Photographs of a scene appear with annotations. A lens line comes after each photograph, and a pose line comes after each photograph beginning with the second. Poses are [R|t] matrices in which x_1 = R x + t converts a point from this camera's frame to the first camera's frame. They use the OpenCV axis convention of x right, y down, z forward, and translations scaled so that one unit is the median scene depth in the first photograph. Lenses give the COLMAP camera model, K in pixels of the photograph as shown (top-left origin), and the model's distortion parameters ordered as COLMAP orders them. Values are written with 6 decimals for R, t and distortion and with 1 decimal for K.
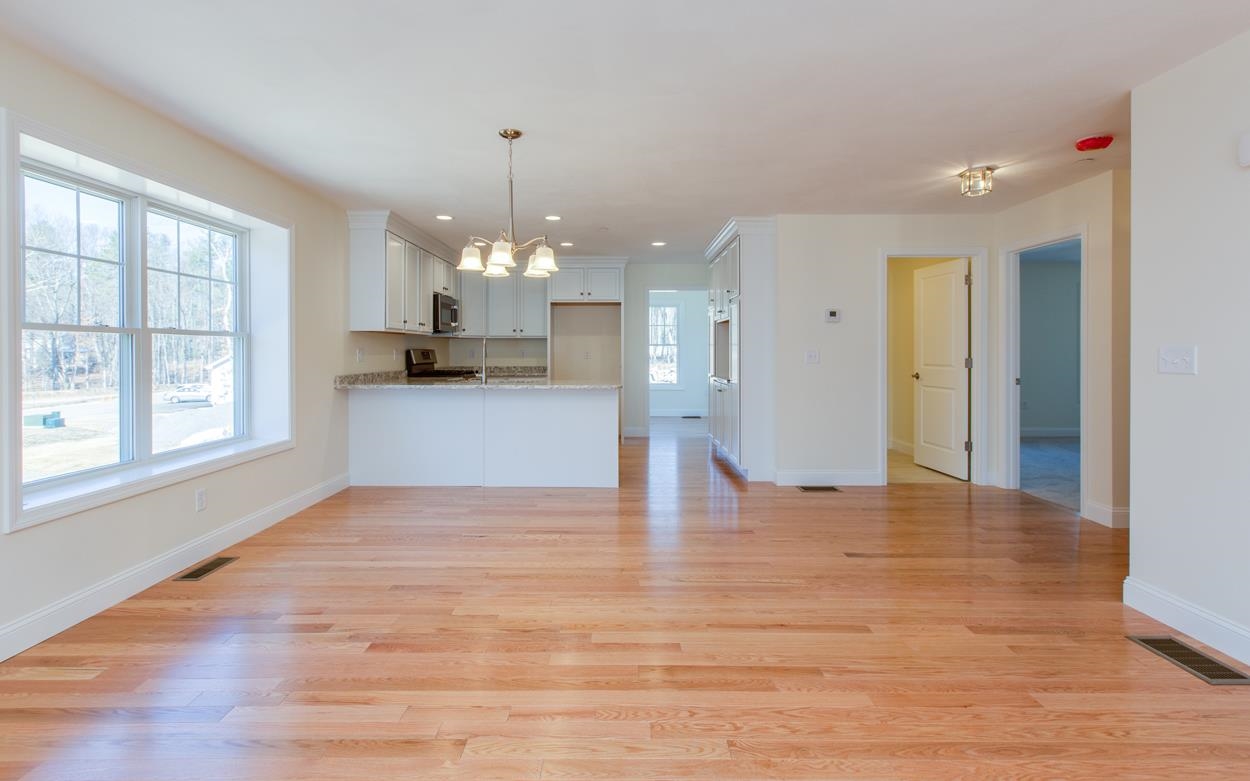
lens RADIAL K [[652.0, 0, 624.5], [0, 652.0, 352.9], [0, 0, 1]] dist [0.001439, -0.000146]
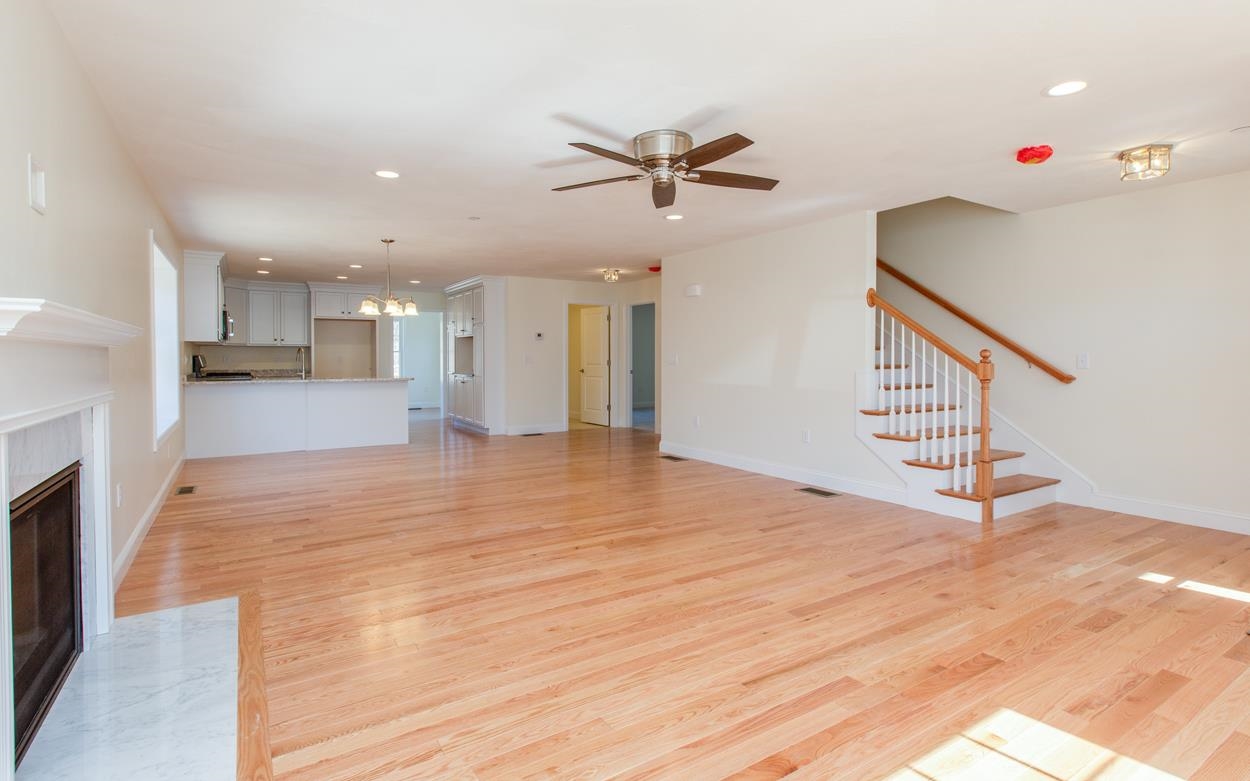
lens RADIAL K [[639.1, 0, 700.5], [0, 639.1, 352.5], [0, 0, 1]] dist [-0.002027, -0.000654]
pose [[0.813736, 0.002427, 0.581230, -0.300771], [0.003002, 0.999960, -0.008377, 0.002215], [-0.581227, 0.008561, 0.813696, -0.598698]]
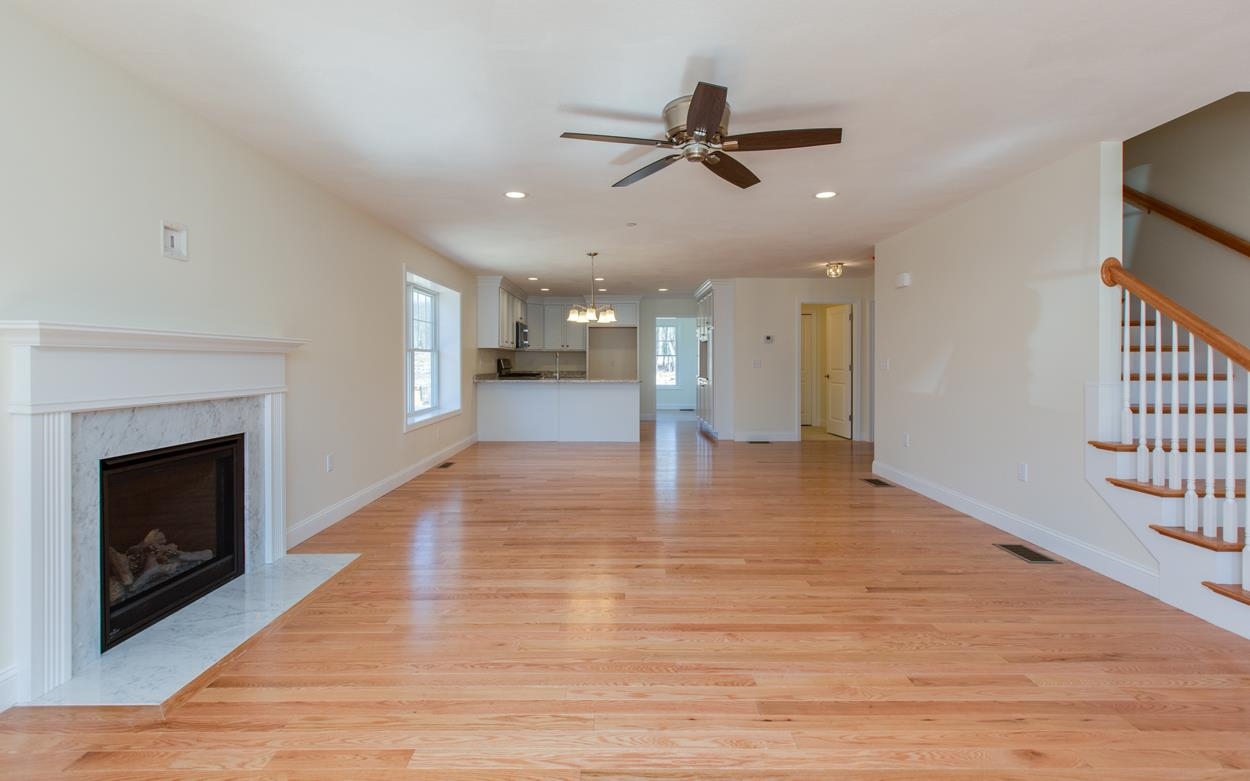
lens RADIAL K [[652.0, 0, 624.5], [0, 652.0, 352.9], [0, 0, 1]] dist [0.001439, -0.000146]
pose [[0.999999, 0.001056, -0.000607, -0.043412], [-0.001065, 0.999895, -0.014448, 0.002504], [0.000591, 0.014449, 0.999895, -0.613881]]
